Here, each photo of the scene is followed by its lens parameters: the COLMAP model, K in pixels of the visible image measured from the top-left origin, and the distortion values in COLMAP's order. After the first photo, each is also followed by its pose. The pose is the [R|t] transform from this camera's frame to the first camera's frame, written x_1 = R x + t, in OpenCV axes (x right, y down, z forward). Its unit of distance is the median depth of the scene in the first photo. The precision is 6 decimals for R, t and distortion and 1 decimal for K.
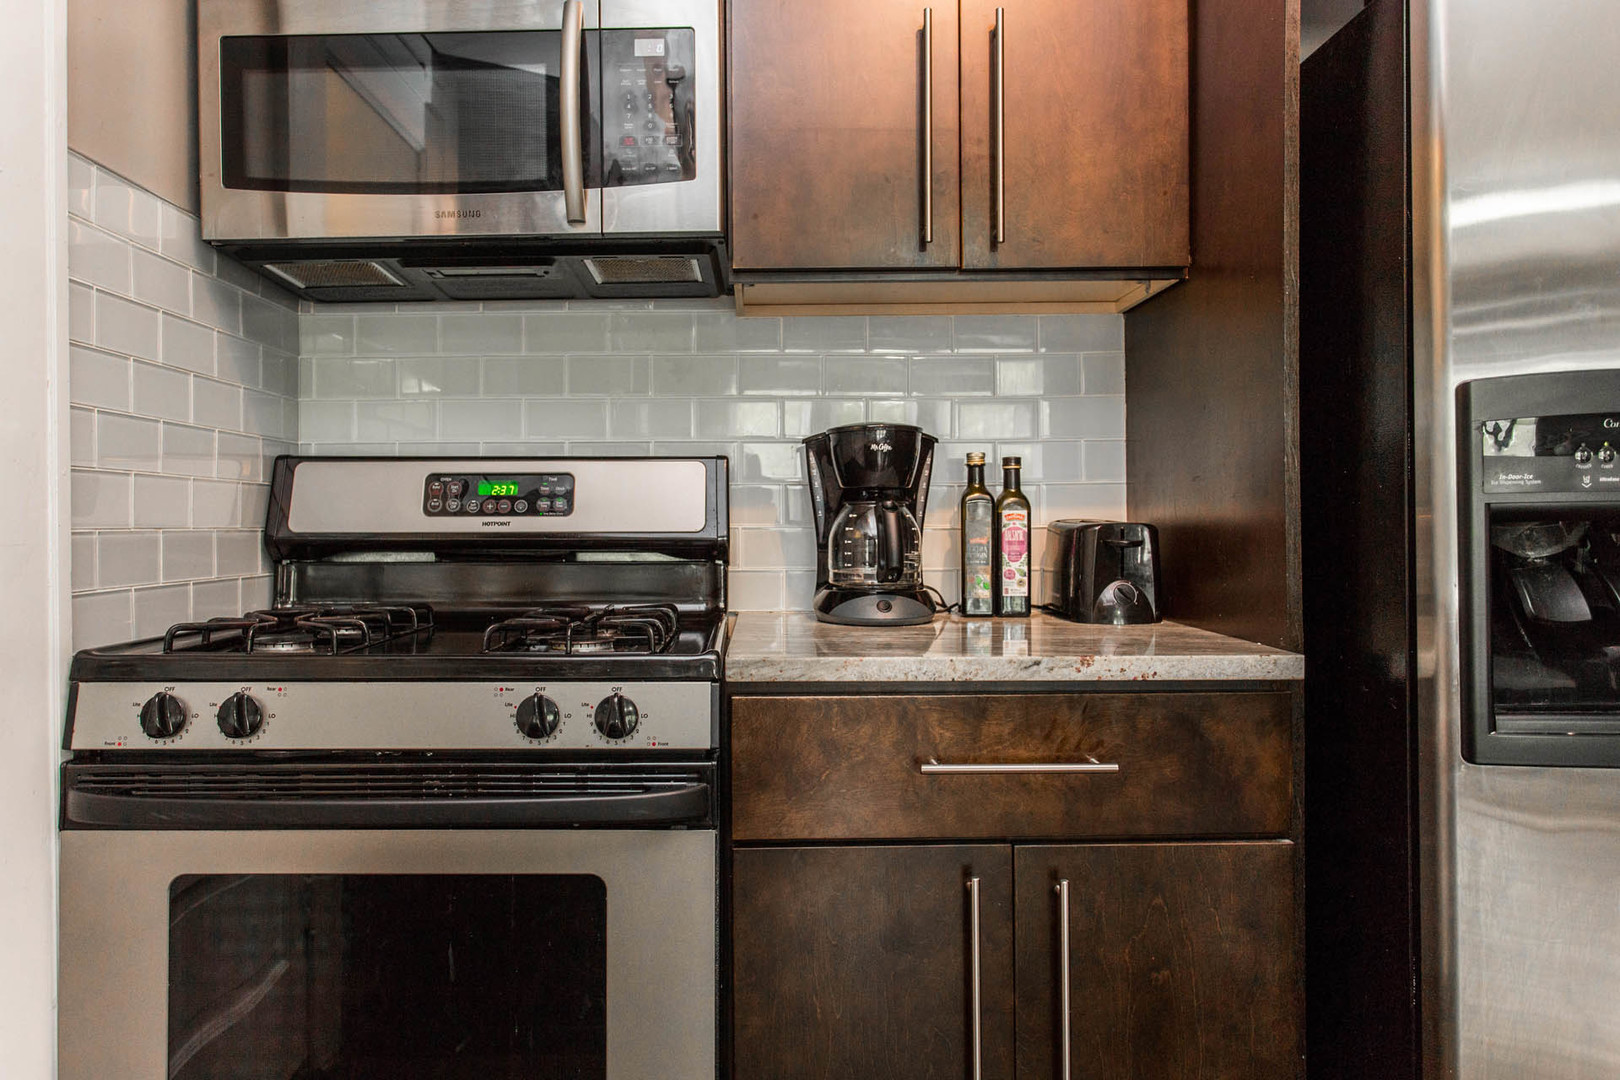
lens RADIAL K [[1200.2, 0, 808.2], [0, 1200.2, 530.4], [0, 0, 1]] dist [-0.013325, -0.002670]
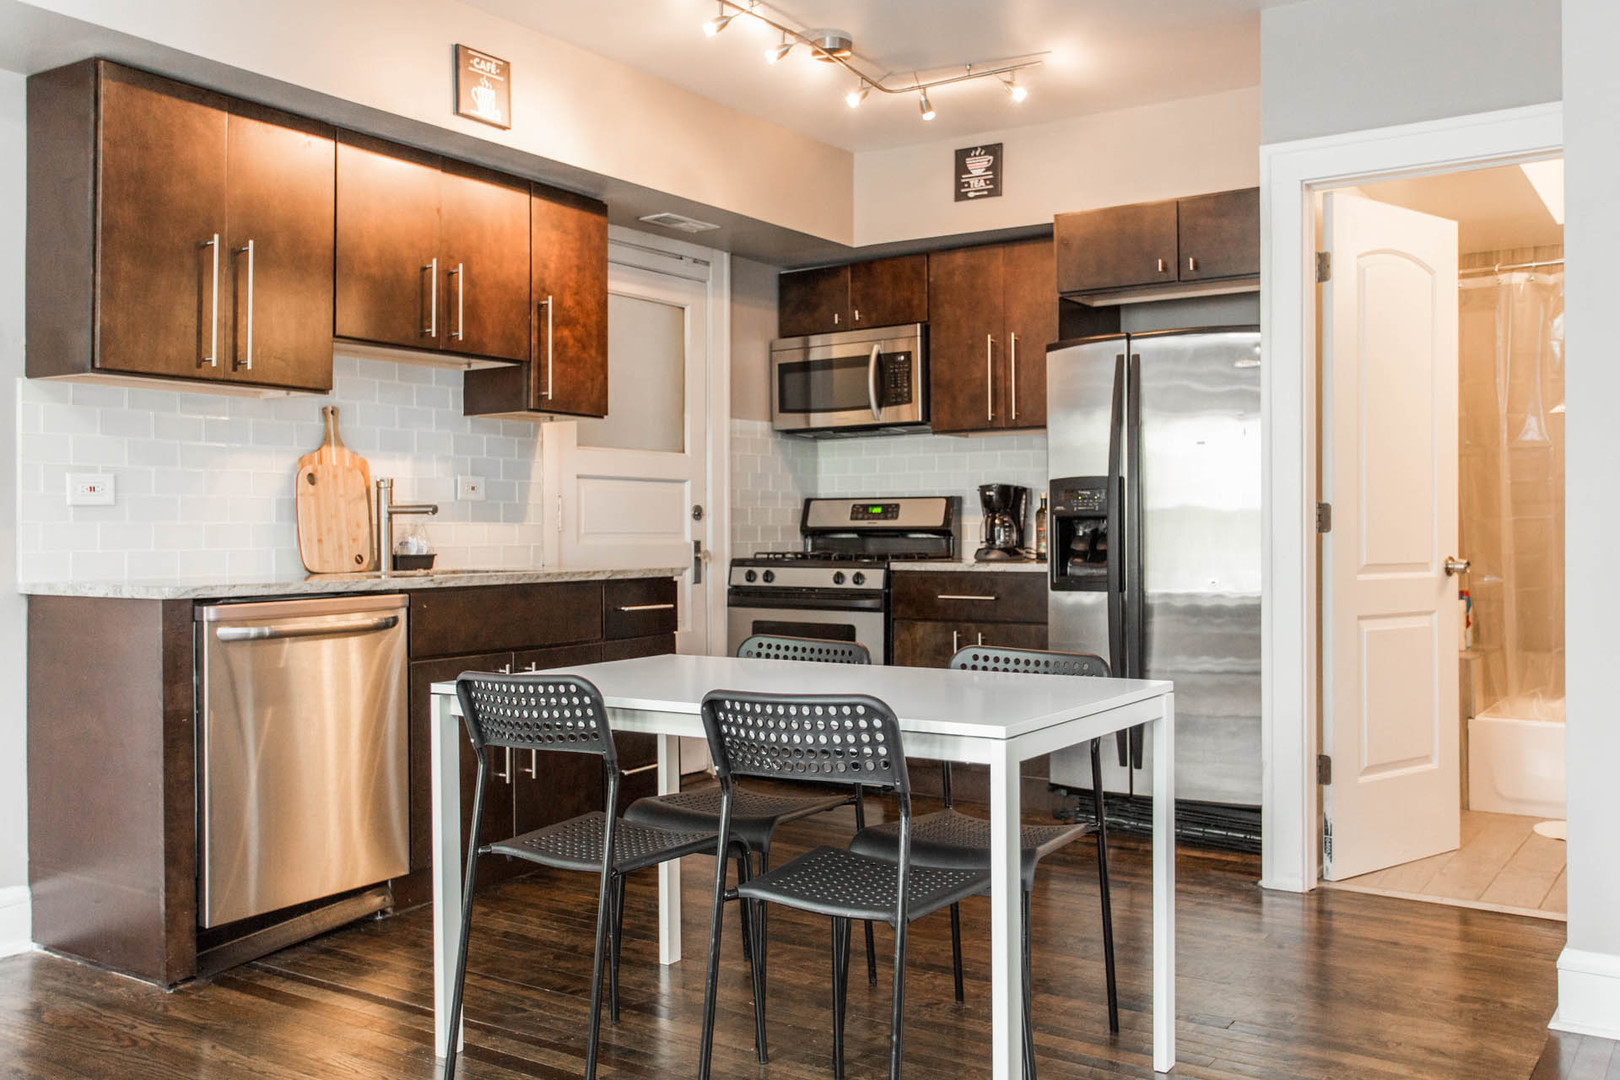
lens RADIAL K [[1438.6, 0, 809.9], [0, 1438.6, 536.2], [0, 0, 1]] dist [0.001472, -0.000112]
pose [[0.828988, -0.000910, -0.559266, 1.634260], [0.001830, 0.999998, 0.001085, 0.023578], [0.559264, -0.001922, 0.828988, -2.008376]]
